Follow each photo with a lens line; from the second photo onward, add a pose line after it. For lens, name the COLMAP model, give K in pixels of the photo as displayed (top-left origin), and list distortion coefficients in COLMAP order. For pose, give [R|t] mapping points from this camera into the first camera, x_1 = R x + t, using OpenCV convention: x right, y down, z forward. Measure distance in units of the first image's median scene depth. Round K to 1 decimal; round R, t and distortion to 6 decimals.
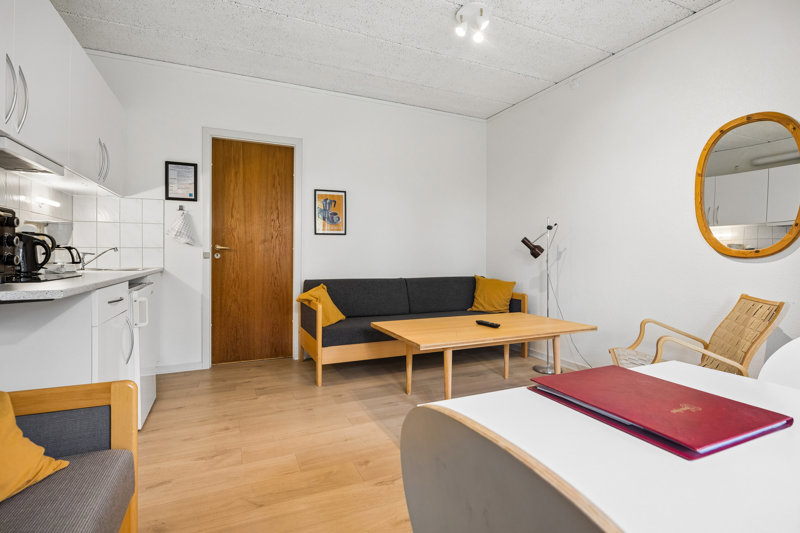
lens RADIAL K [[392.8, 0, 406.4], [0, 392.8, 252.7], [0, 0, 1]] dist [-0.001015, -0.000006]
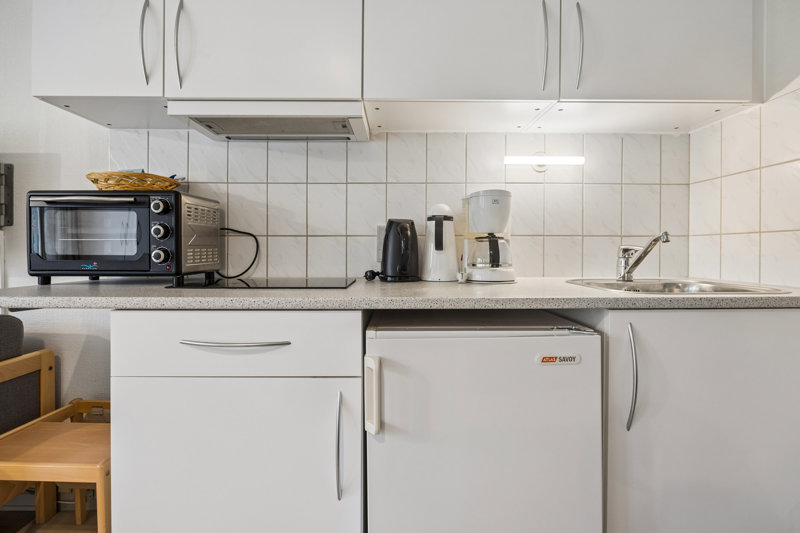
lens RADIAL K [[392.8, 0, 406.4], [0, 392.8, 252.7], [0, 0, 1]] dist [-0.001015, -0.000006]
pose [[-0.408005, 0.003995, -0.912971, -0.215729], [0.001553, 0.999992, 0.003682, 0.004919], [0.912978, 0.000084, -0.408008, 0.775215]]
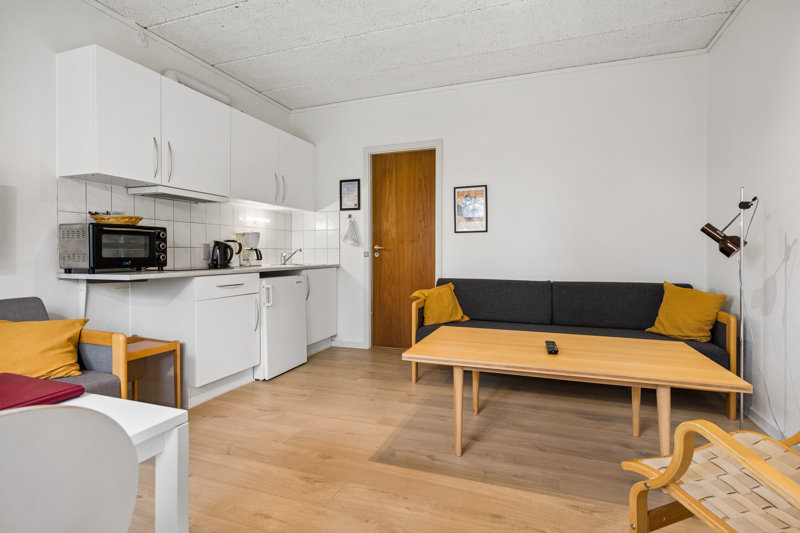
lens RADIAL K [[392.8, 0, 406.4], [0, 392.8, 252.7], [0, 0, 1]] dist [-0.001015, -0.000006]
pose [[0.713867, -0.005721, -0.700258, 0.416557], [0.007637, 0.999971, -0.000384, 0.003442], [0.700240, -0.005073, 0.713889, 0.230486]]
